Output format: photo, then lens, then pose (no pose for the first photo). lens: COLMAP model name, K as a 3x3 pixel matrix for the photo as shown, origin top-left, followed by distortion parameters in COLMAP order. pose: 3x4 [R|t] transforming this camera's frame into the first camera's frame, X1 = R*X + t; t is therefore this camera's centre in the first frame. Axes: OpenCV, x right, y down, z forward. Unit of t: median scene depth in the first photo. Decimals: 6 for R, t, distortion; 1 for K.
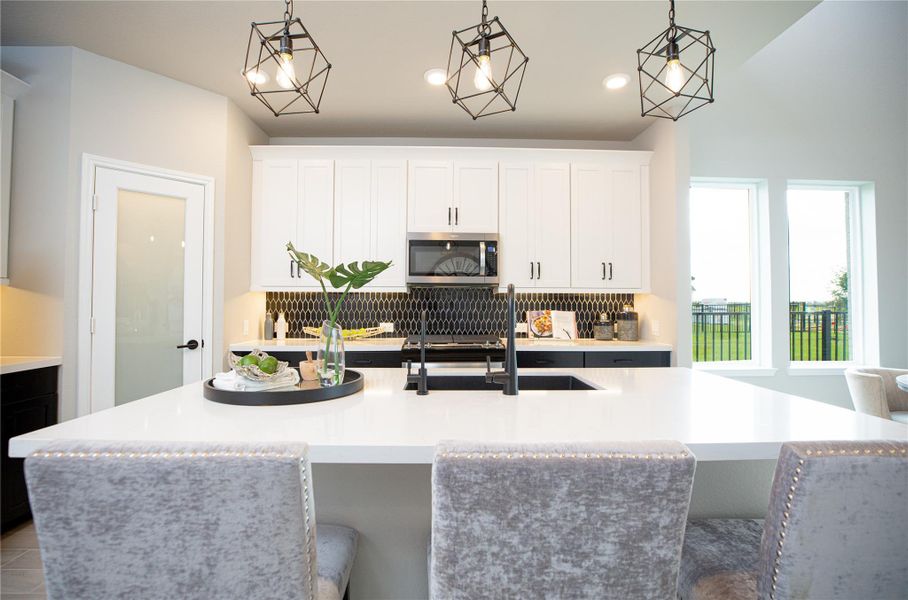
lens RADIAL K [[416.5, 0, 451.4], [0, 416.5, 298.4], [0, 0, 1]] dist [-0.036565, 0.000278]
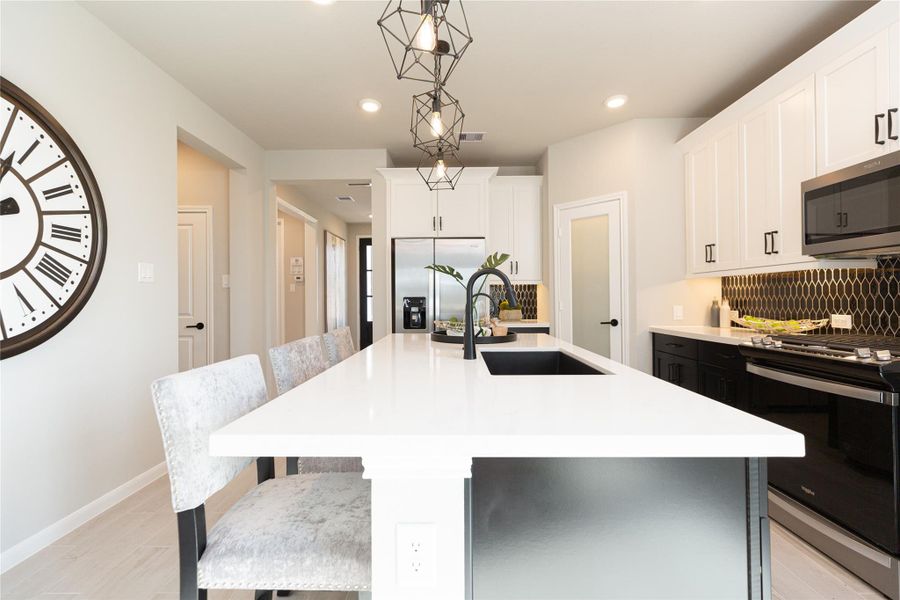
lens RADIAL K [[402.3, 0, 448.2], [0, 402.3, 296.0], [0, 0, 1]] dist [0.003240, -0.000585]
pose [[-0.042195, -0.008289, -0.999075, 0.544394], [0.020199, 0.999754, -0.009148, 0.022208], [0.998905, -0.020566, -0.042017, 0.405651]]
